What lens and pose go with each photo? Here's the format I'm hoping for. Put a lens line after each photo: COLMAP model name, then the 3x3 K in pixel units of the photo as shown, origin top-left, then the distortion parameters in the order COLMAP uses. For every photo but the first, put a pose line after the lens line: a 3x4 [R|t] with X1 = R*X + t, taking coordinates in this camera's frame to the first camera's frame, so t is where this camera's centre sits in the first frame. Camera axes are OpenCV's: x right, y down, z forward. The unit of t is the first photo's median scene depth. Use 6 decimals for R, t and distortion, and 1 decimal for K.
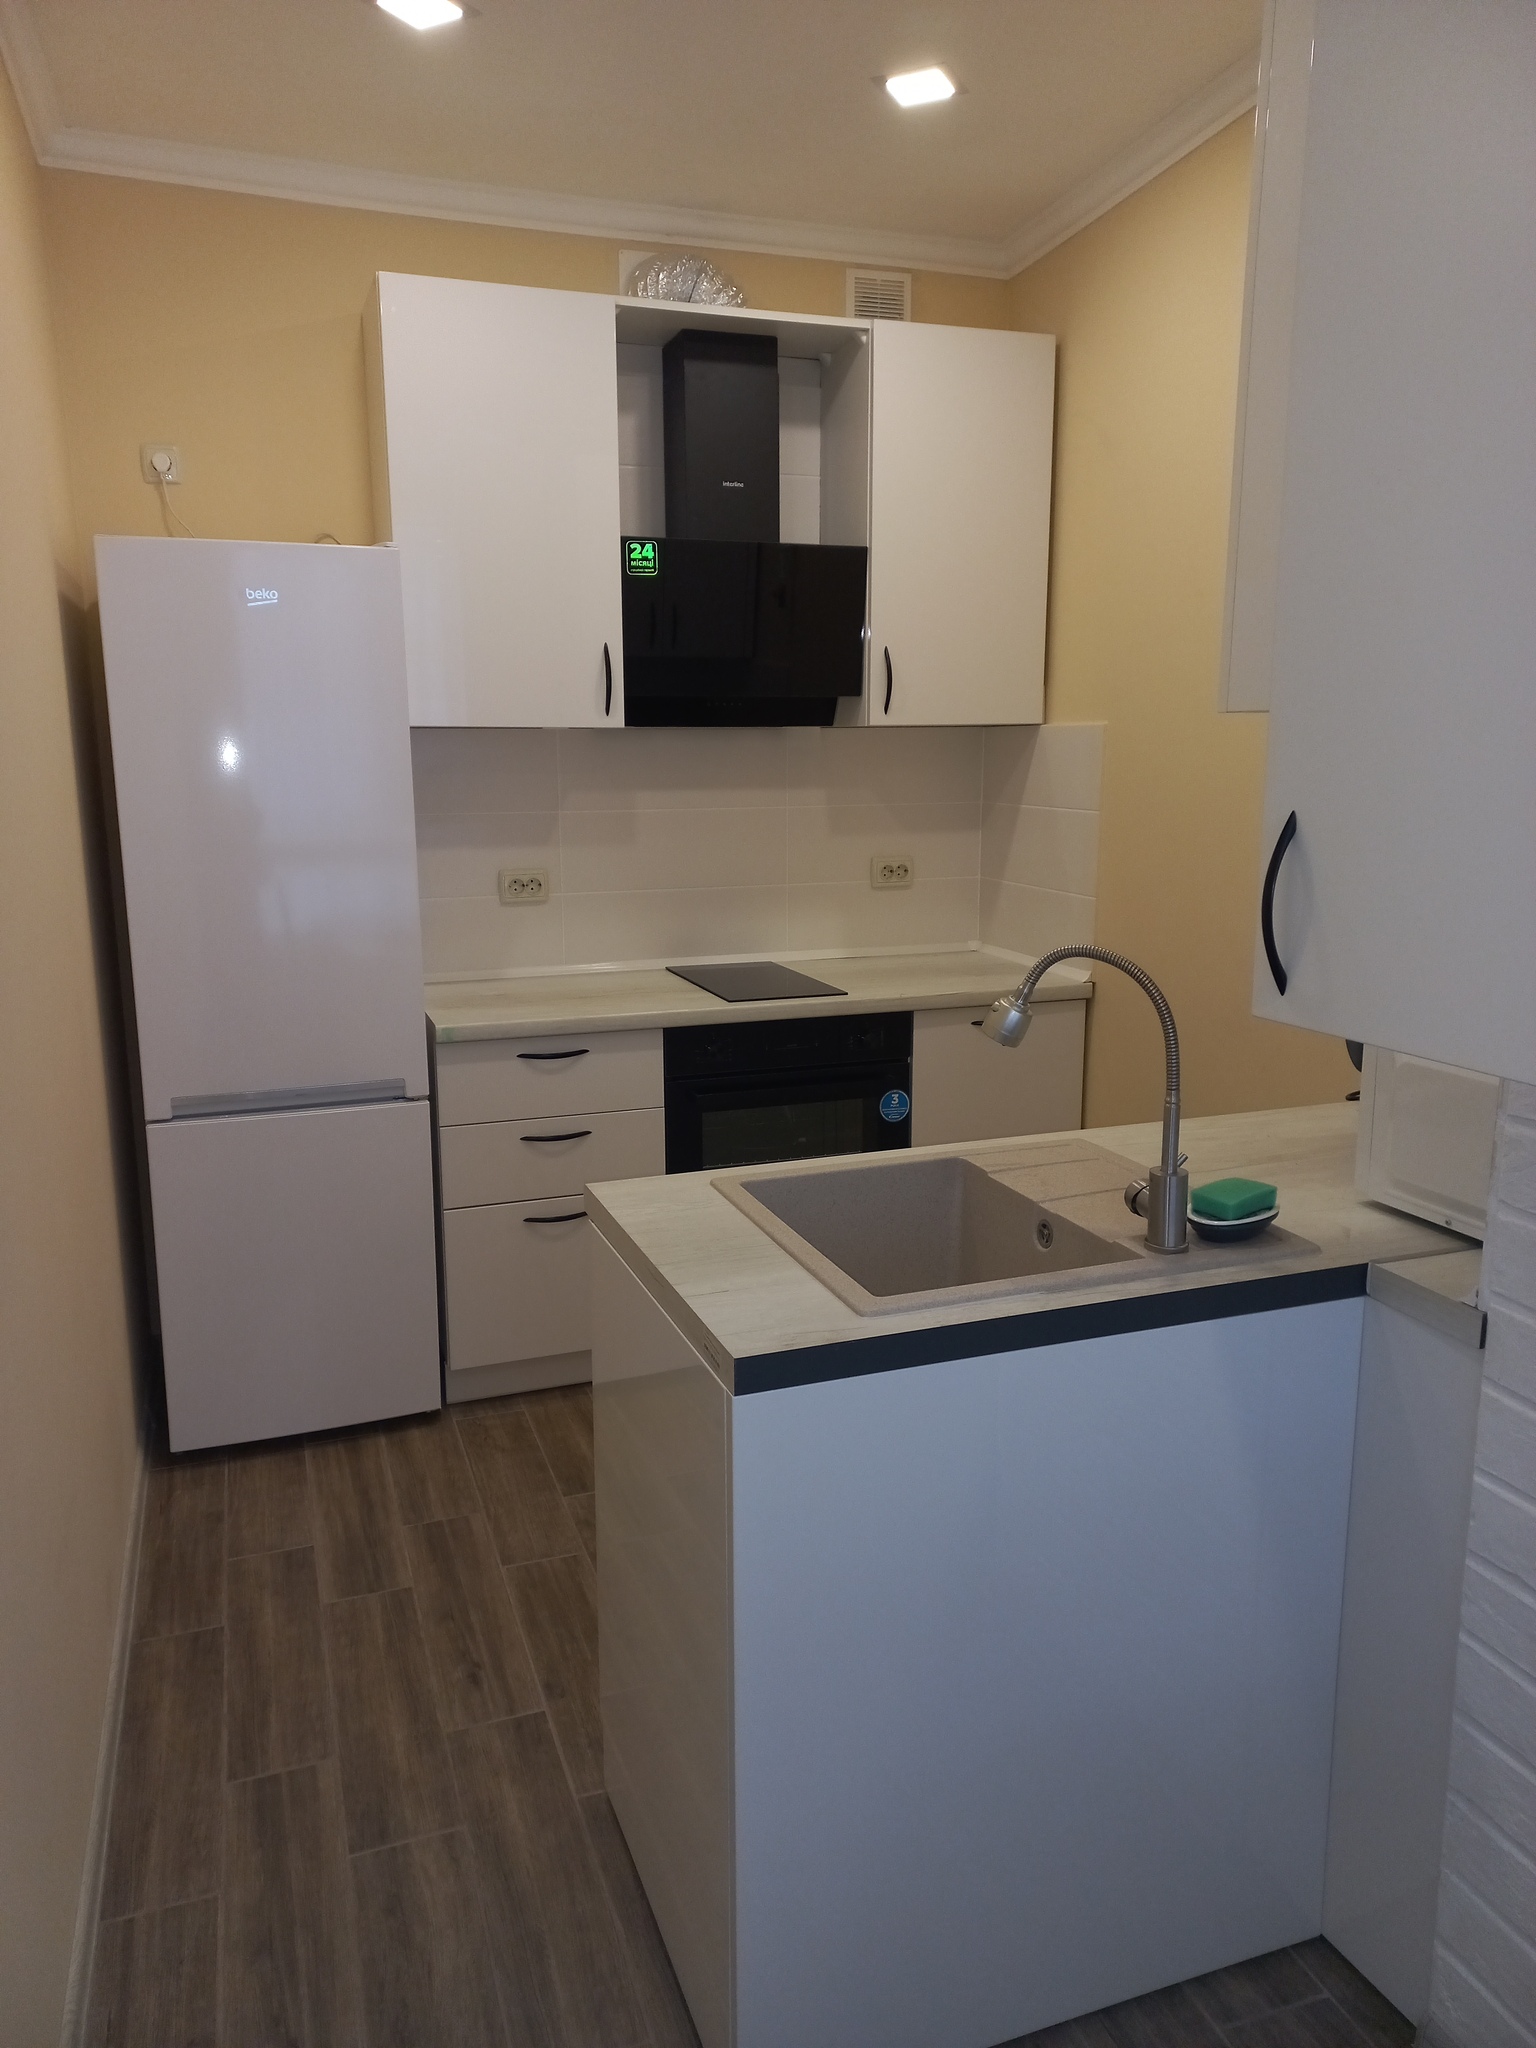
lens RADIAL K [[1466.7, 0, 746.8], [0, 1466.7, 1028.5], [0, 0, 1]] dist [0.092248, -0.091633]
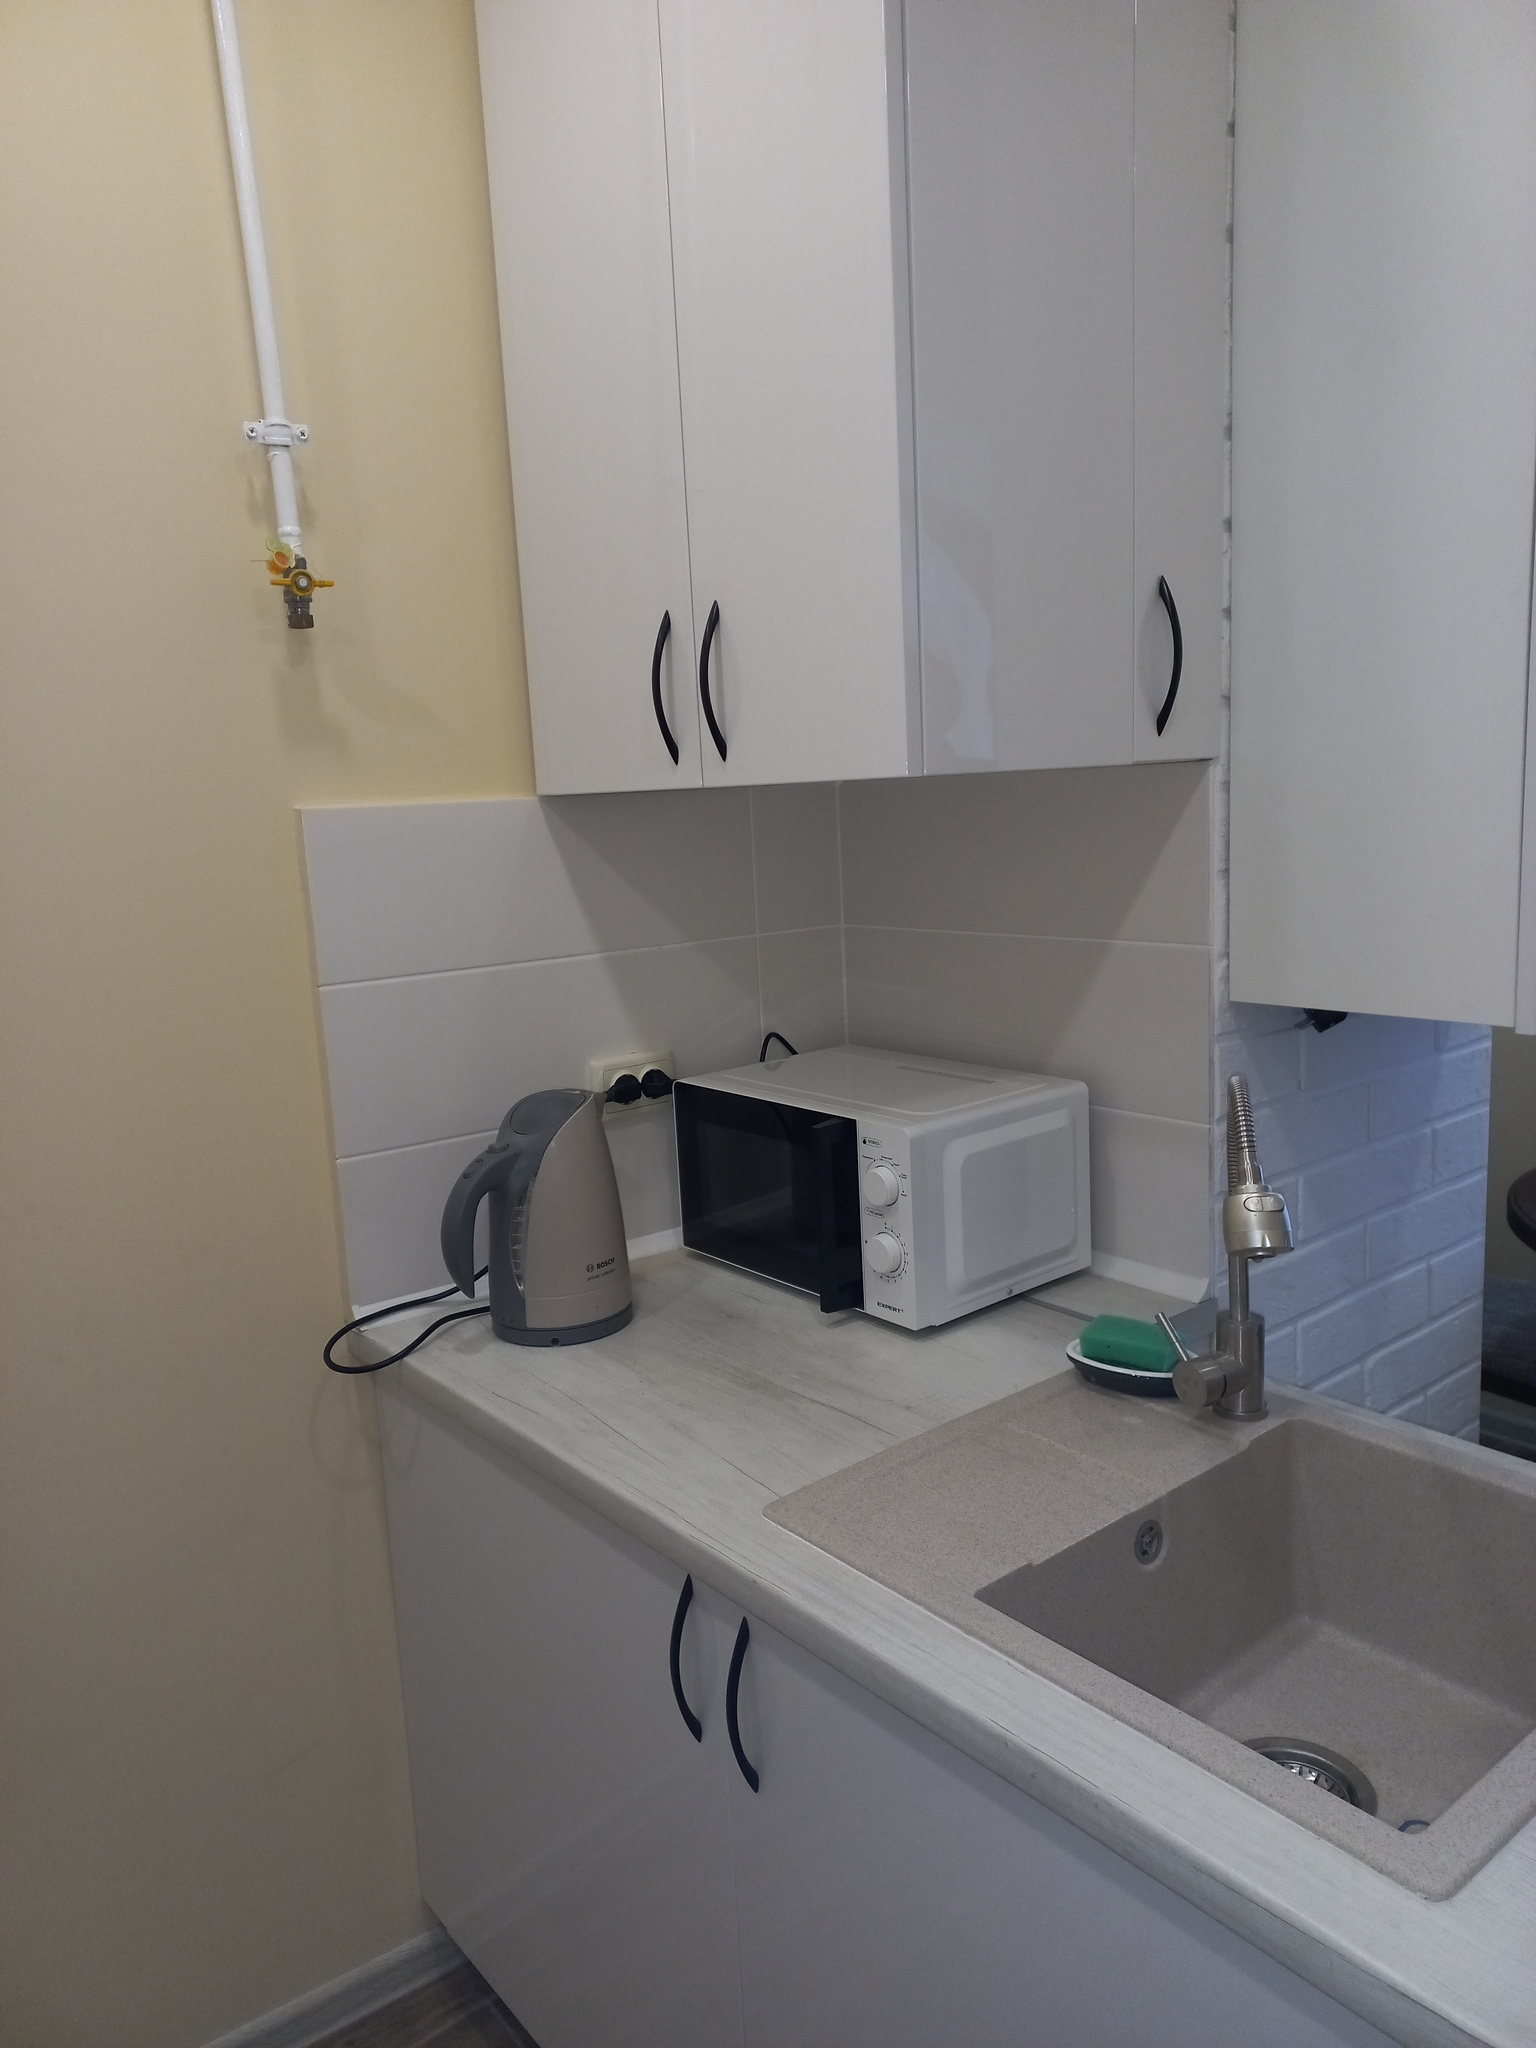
lens RADIAL K [[1466.7, 0, 746.8], [0, 1466.7, 1028.5], [0, 0, 1]] dist [0.092248, -0.091633]
pose [[-0.326021, -0.132187, 0.936075, -0.329880], [0.228632, 0.949758, 0.213748, -0.259865], [-0.917299, 0.283703, -0.279419, 1.284583]]
